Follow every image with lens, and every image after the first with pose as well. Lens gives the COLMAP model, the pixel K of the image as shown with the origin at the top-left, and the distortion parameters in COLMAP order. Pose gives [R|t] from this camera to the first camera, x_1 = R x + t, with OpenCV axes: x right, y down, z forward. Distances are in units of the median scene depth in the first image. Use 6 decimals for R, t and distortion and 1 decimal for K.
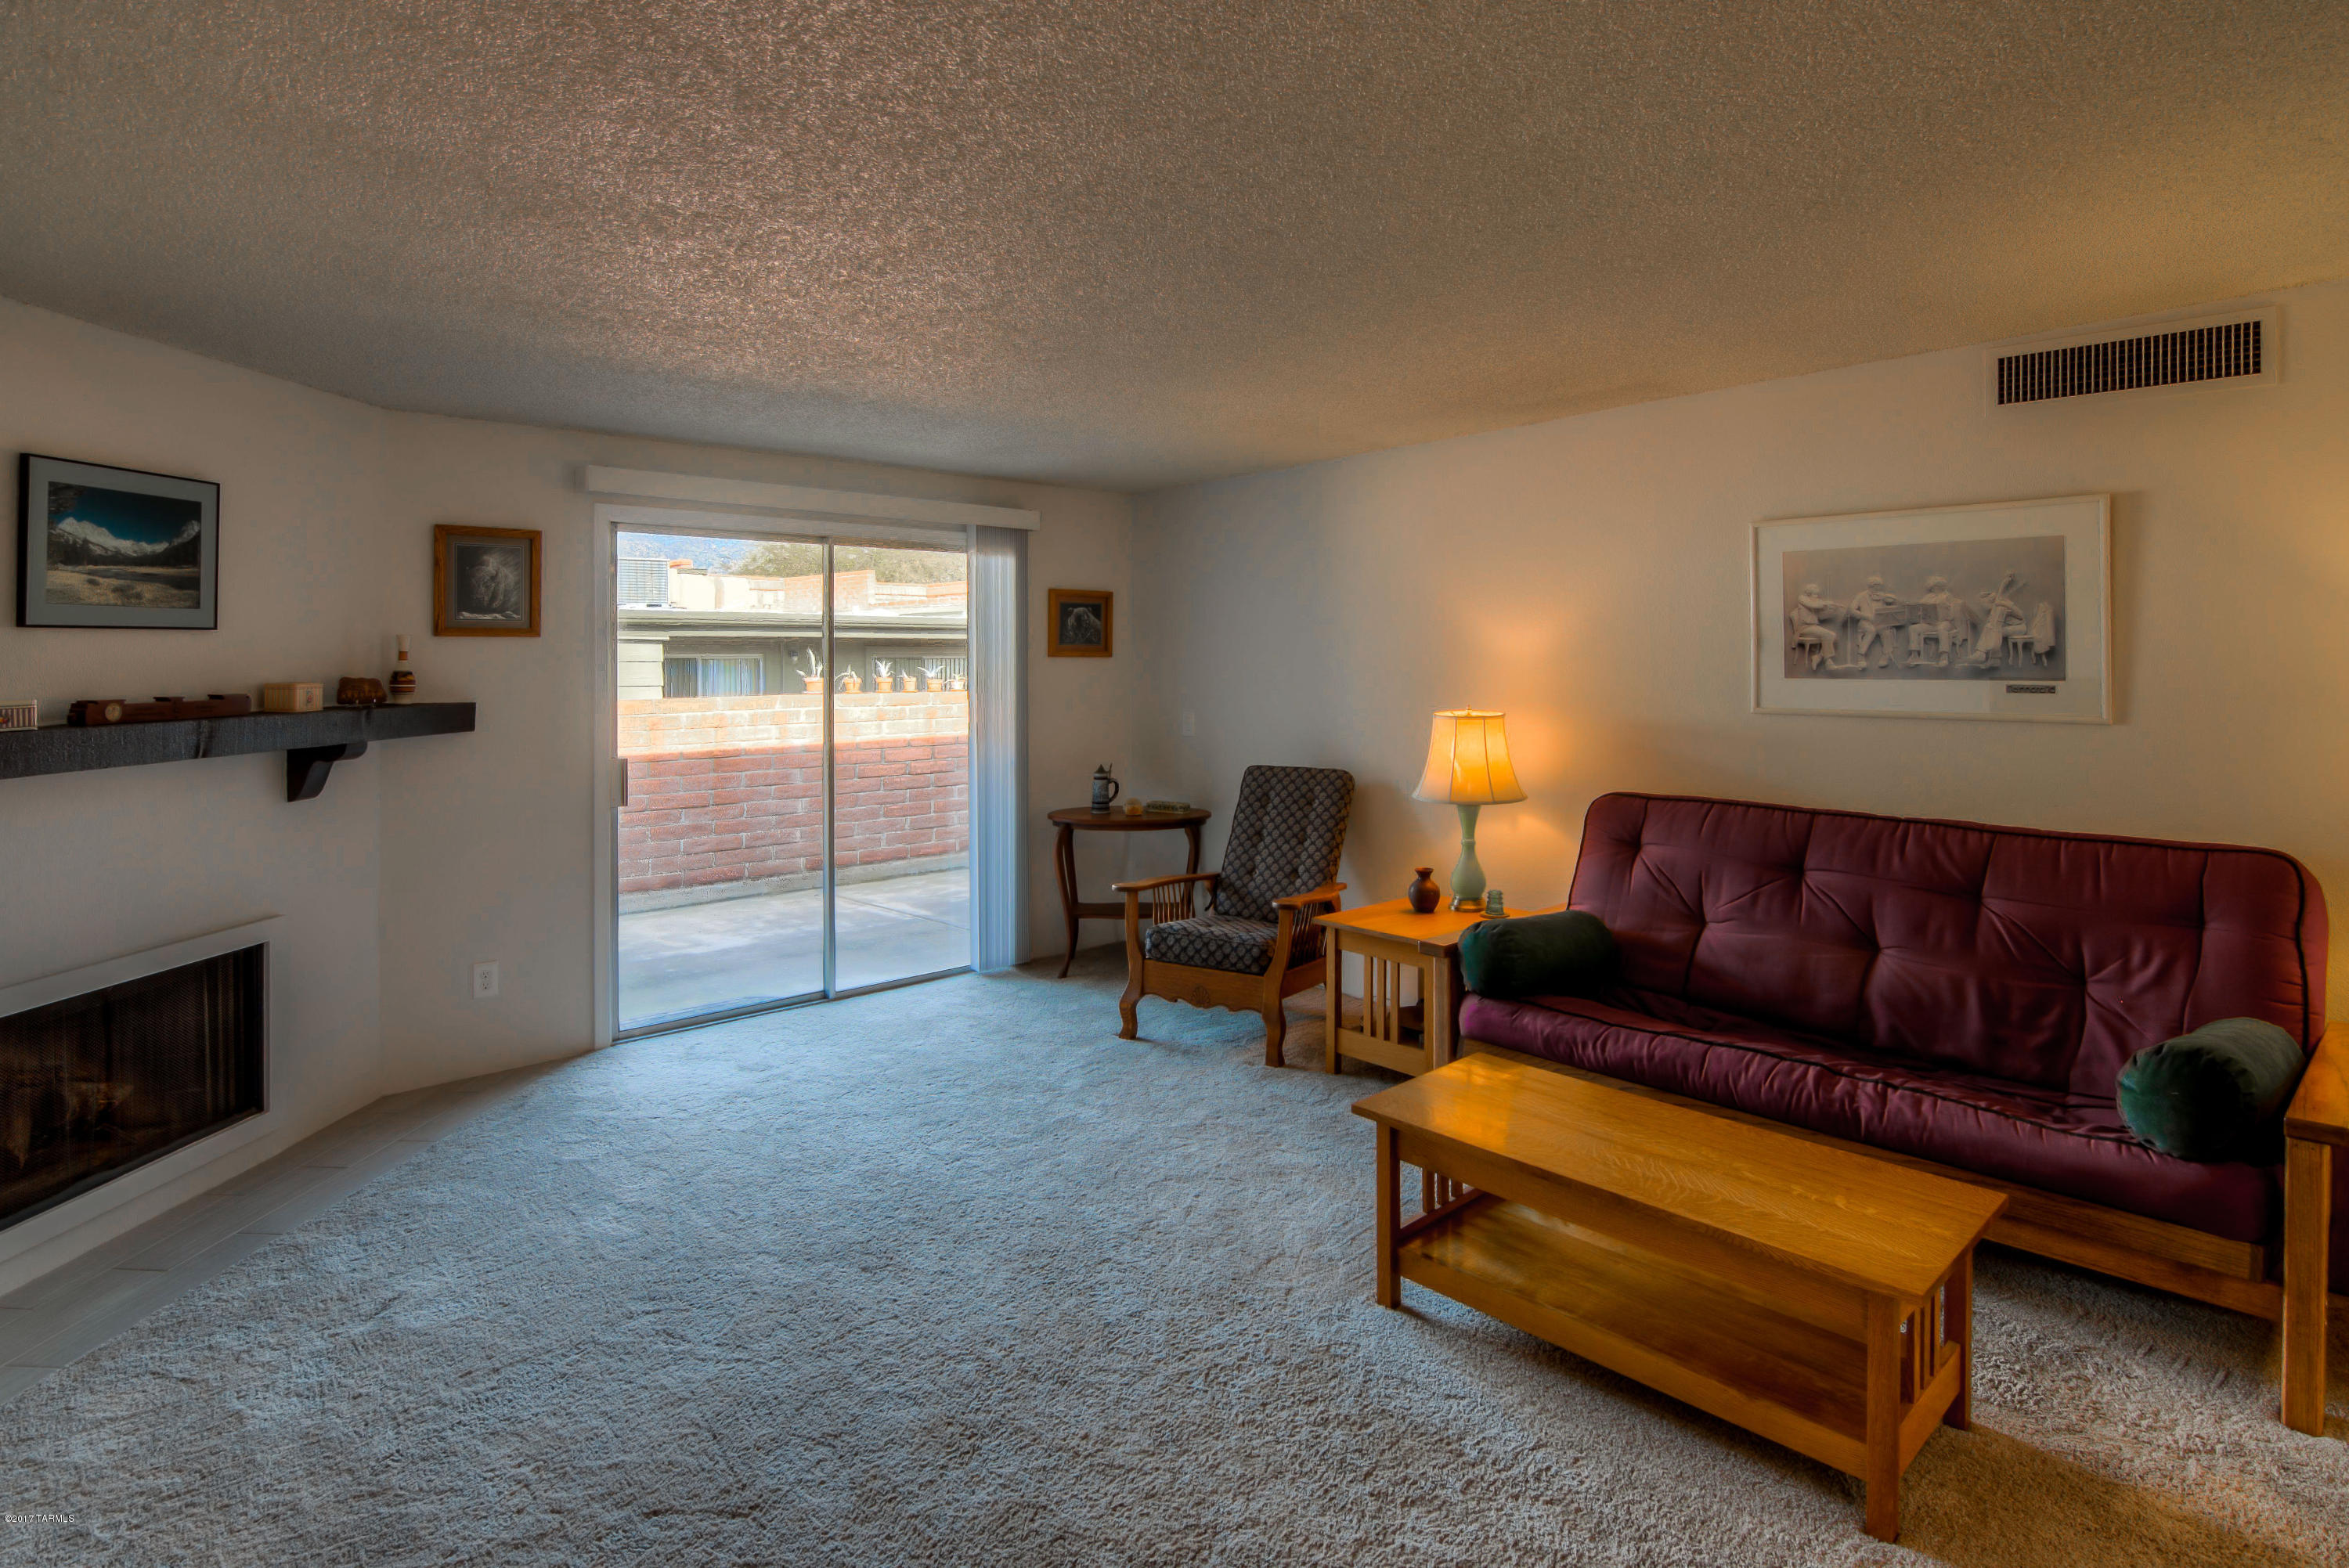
lens RADIAL K [[1244.9, 0, 1186.5], [0, 1244.9, 672.4], [0, 0, 1]] dist [-0.001110, -0.010105]
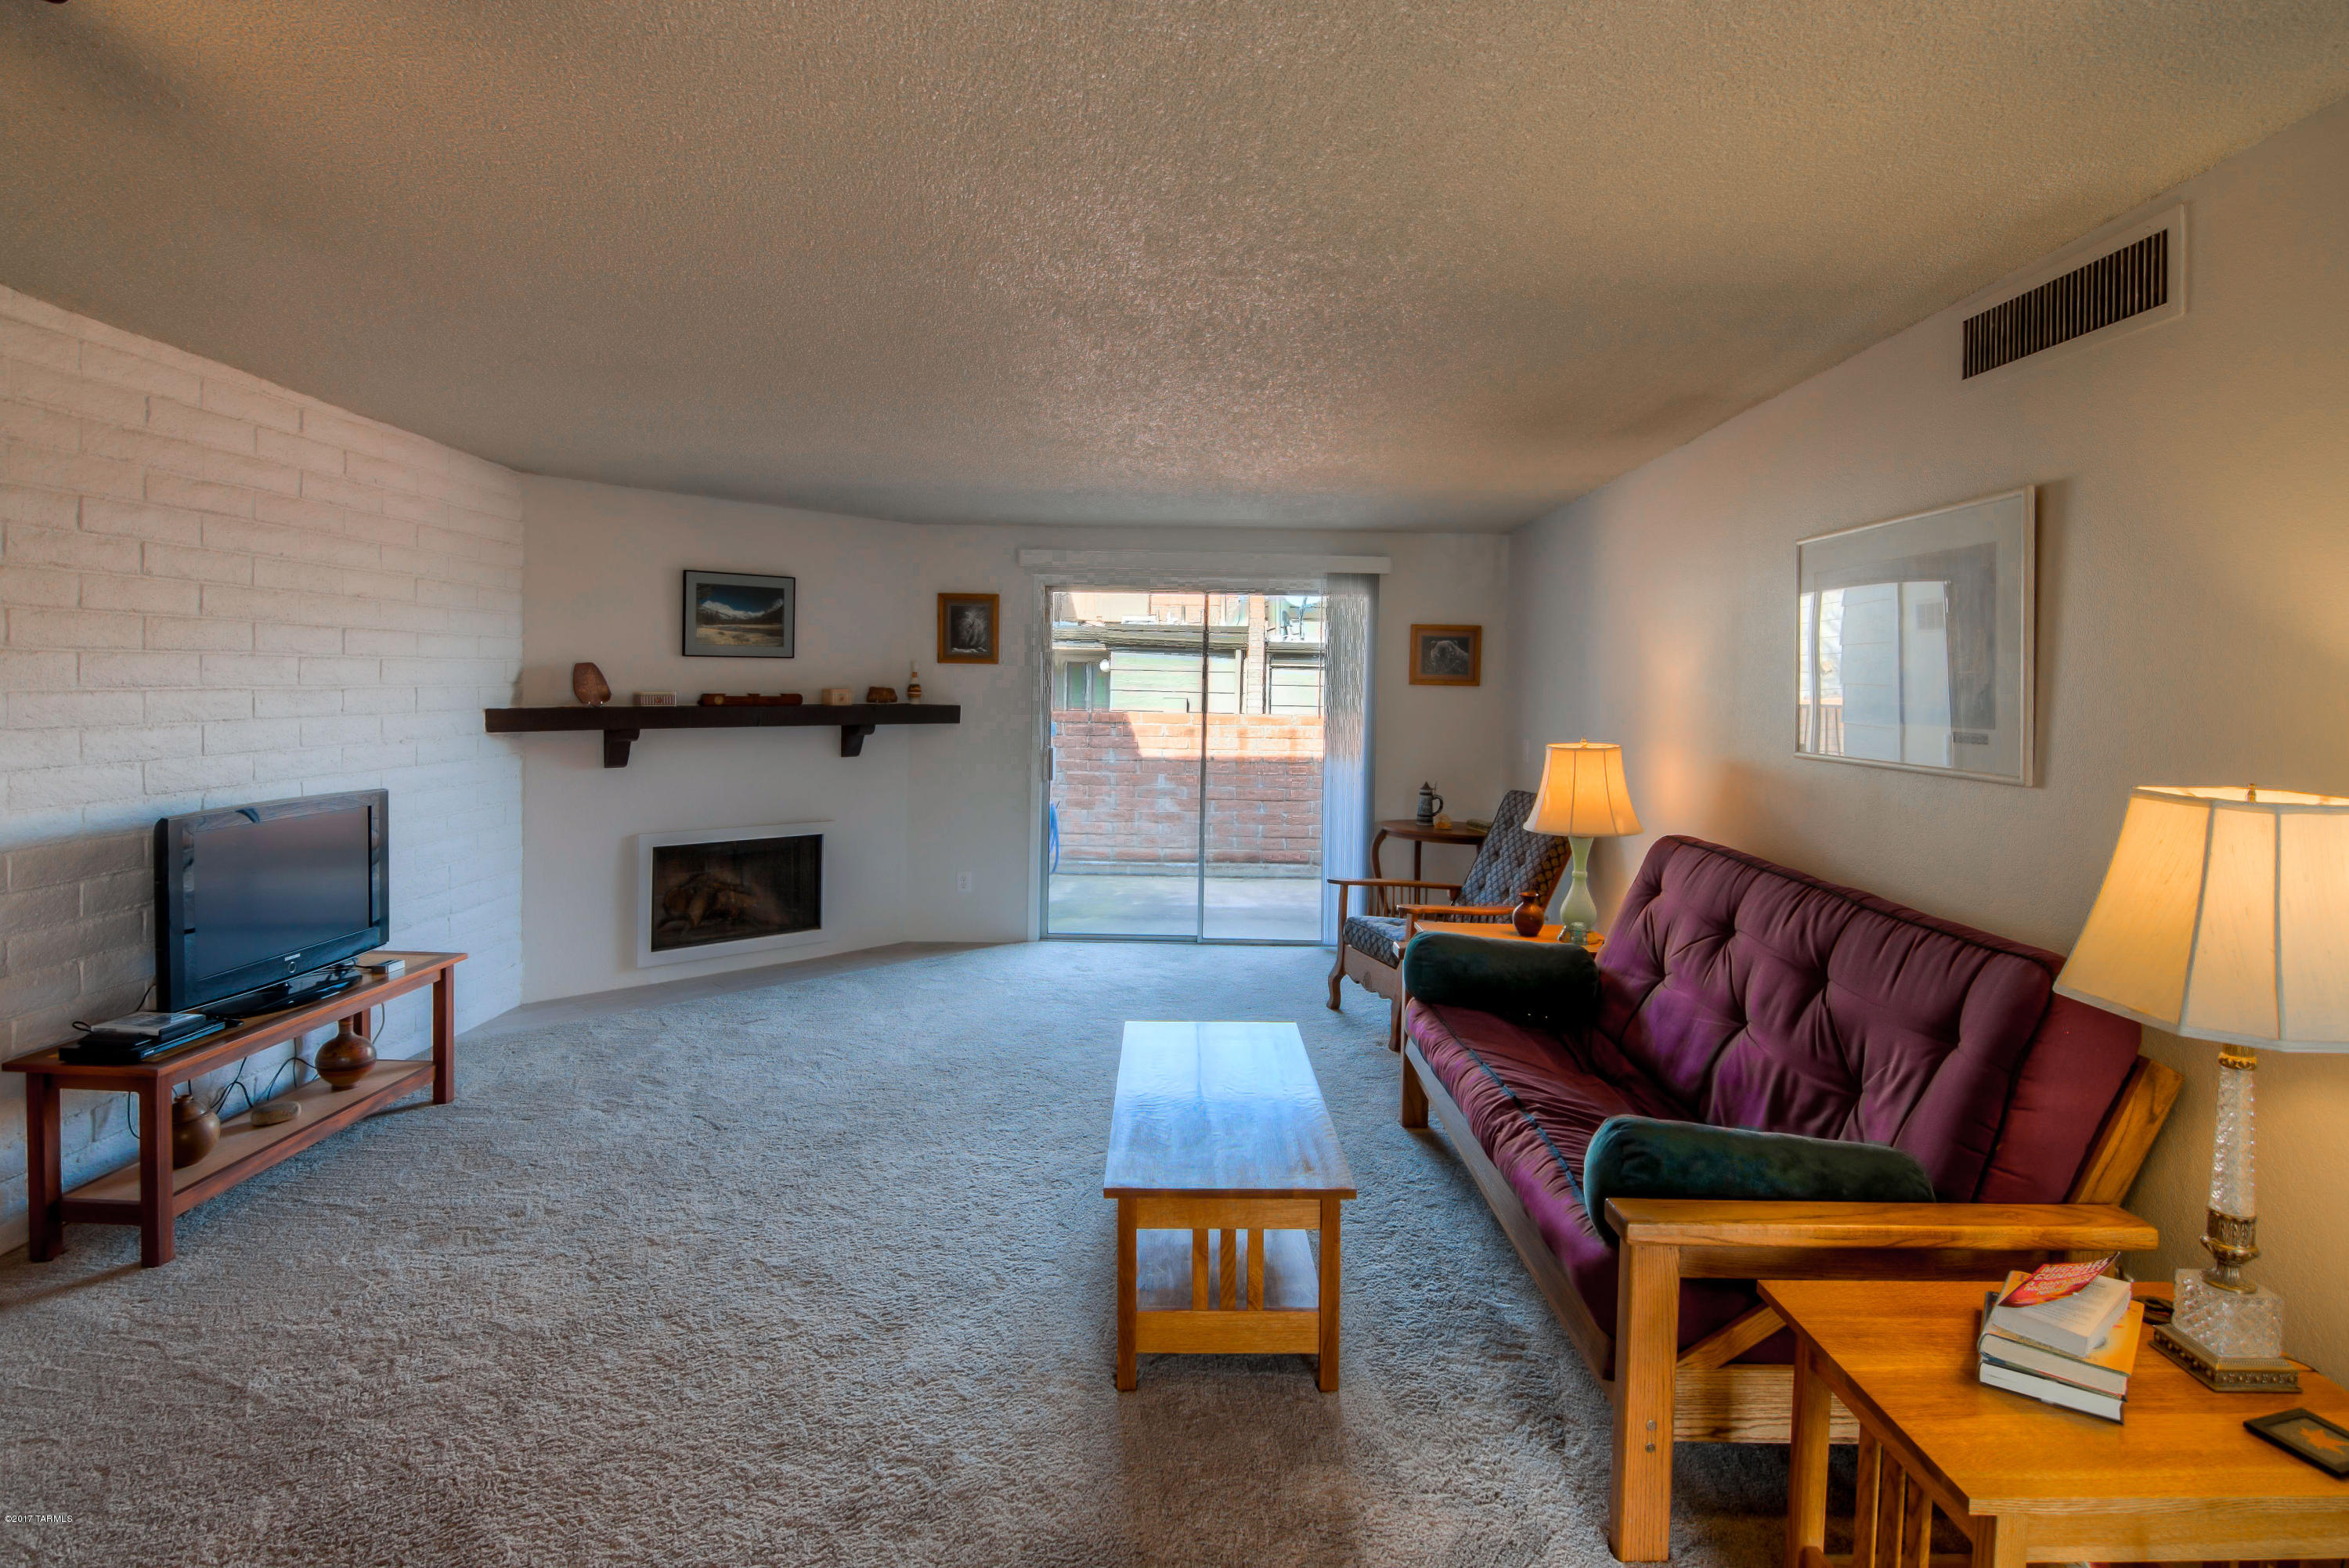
lens RADIAL K [[1211.3, 0, 1169.0], [0, 1211.3, 734.6], [0, 0, 1]] dist [-0.000765, -0.000872]
pose [[0.724444, 0.045847, -0.687807, 0.725454], [-0.027880, 0.998918, 0.037219, -0.003109], [0.688769, -0.007787, 0.724939, 0.076326]]
